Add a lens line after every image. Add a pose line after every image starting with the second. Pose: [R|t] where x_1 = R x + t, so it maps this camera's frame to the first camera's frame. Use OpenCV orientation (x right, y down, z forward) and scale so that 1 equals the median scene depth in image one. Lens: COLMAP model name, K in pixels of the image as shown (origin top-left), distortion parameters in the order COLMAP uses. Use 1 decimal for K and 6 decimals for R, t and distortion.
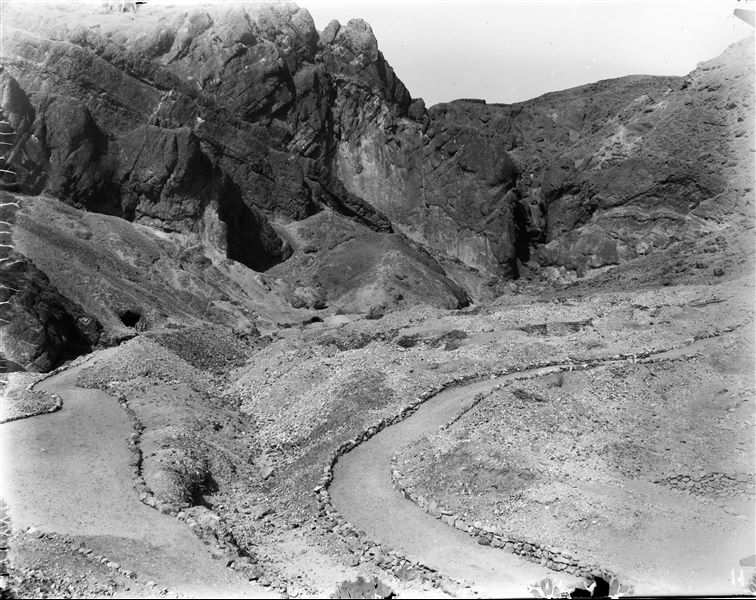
lens RADIAL K [[905.8, 0, 373.6], [0, 905.8, 297.3], [0, 0, 1]] dist [0.141911, 0.000000]
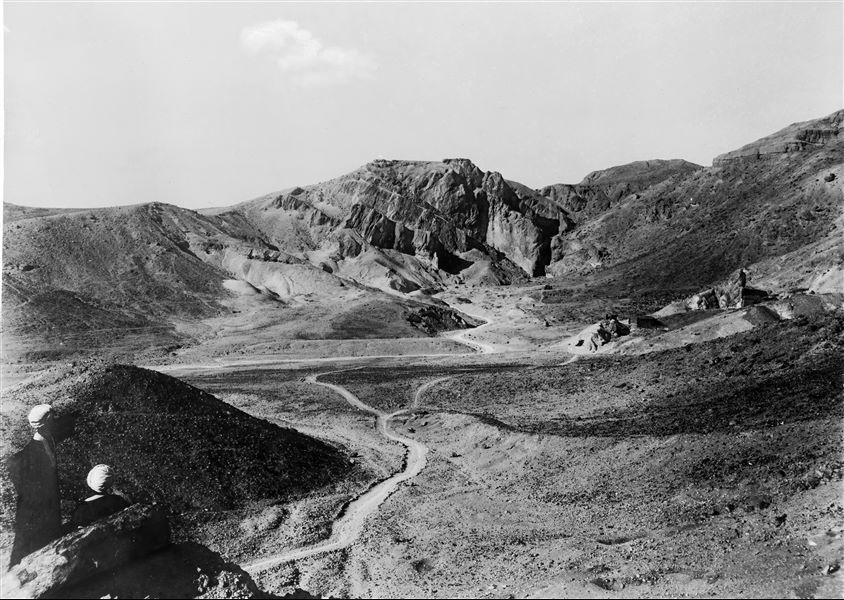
lens RADIAL K [[877.6, 0, 416.3], [0, 877.6, 305.8], [0, 0, 1]] dist [0.049627, 0.000000]
pose [[0.976237, 0.078907, -0.201829, 0.364075], [-0.065991, 0.995365, 0.069954, -0.101591], [0.206414, -0.054973, 0.976919, -1.883655]]
